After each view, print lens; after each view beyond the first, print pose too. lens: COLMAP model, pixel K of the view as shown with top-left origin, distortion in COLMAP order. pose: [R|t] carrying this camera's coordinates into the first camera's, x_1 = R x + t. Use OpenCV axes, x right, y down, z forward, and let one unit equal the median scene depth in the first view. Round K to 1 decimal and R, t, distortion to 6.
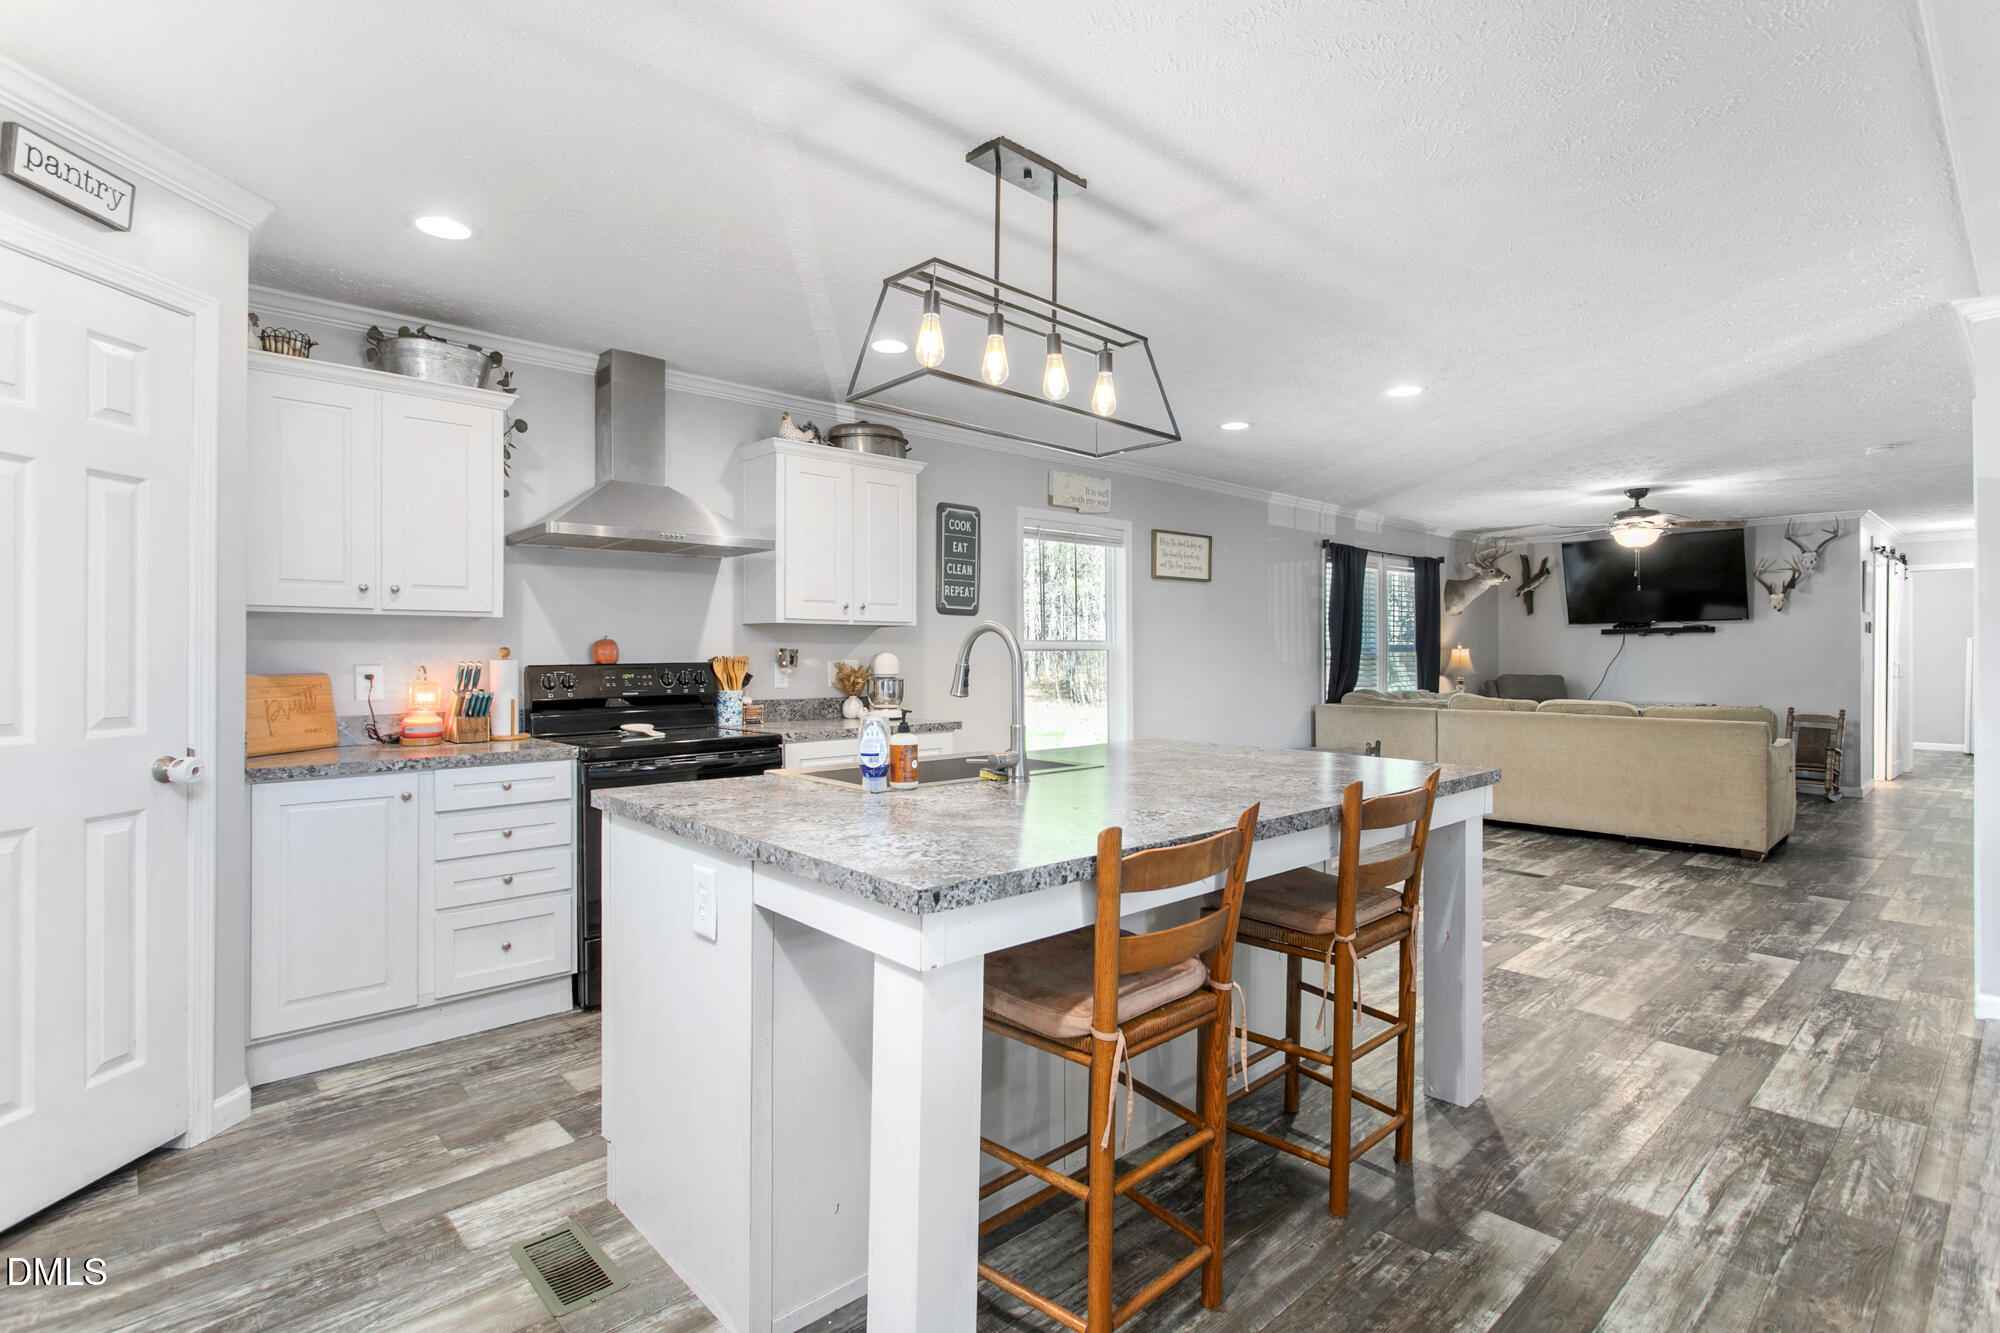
lens RADIAL K [[957.6, 0, 1009.2], [0, 957.6, 661.9], [0, 0, 1]] dist [0.006316, -0.001925]
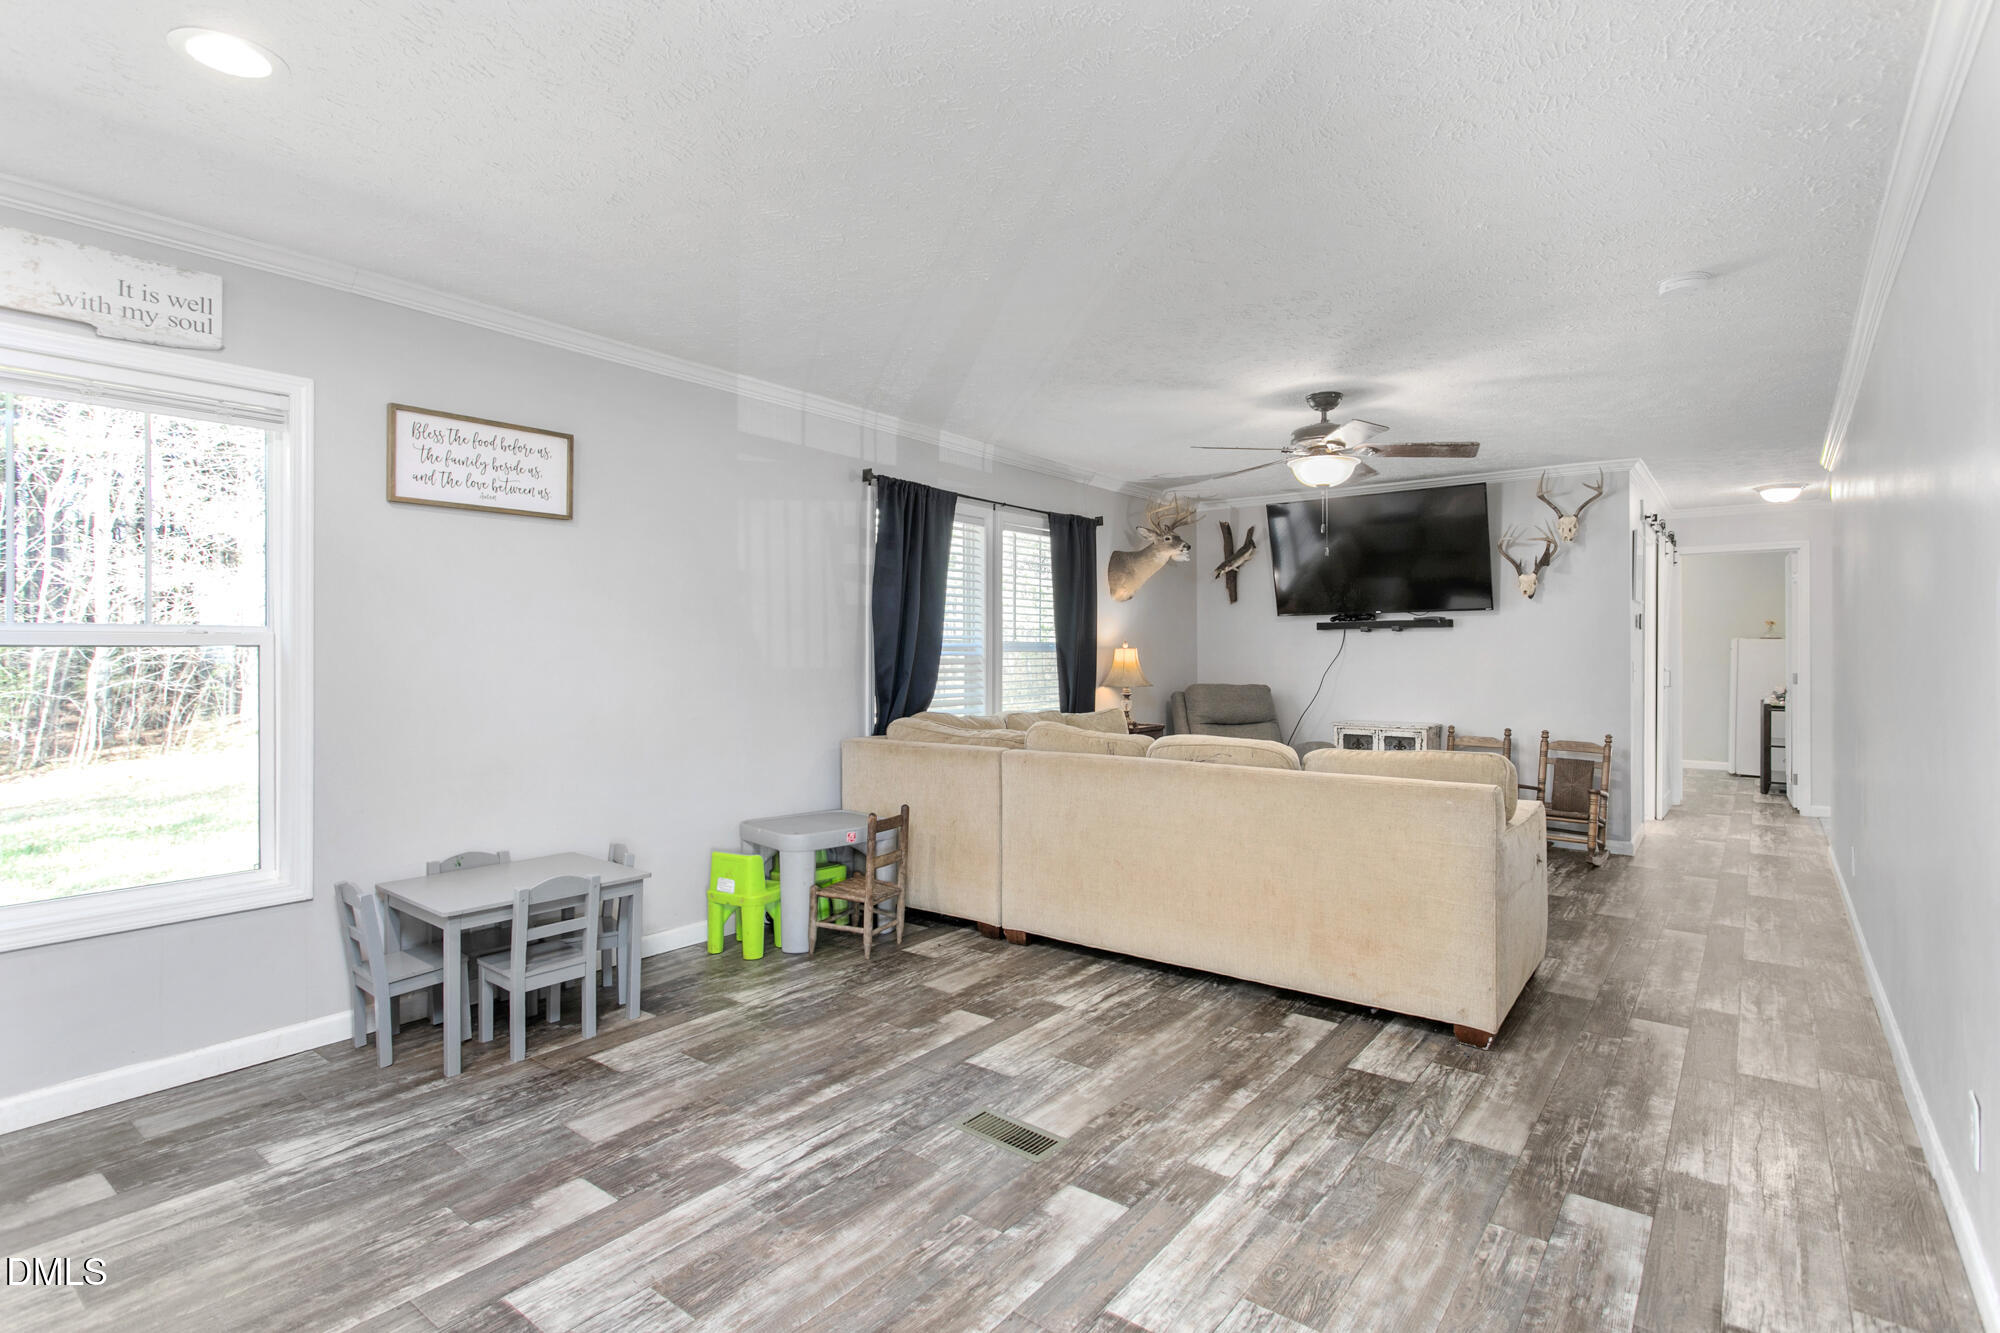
lens RADIAL K [[957.6, 0, 997.5], [0, 957.6, 658.6], [0, 0, 1]] dist [0.006316, -0.001925]
pose [[0.987421, 0.001924, 0.158104, 0.294723], [-0.001442, 0.999994, -0.003162, -0.003958], [-0.158110, 0.002894, 0.987417, 0.354425]]
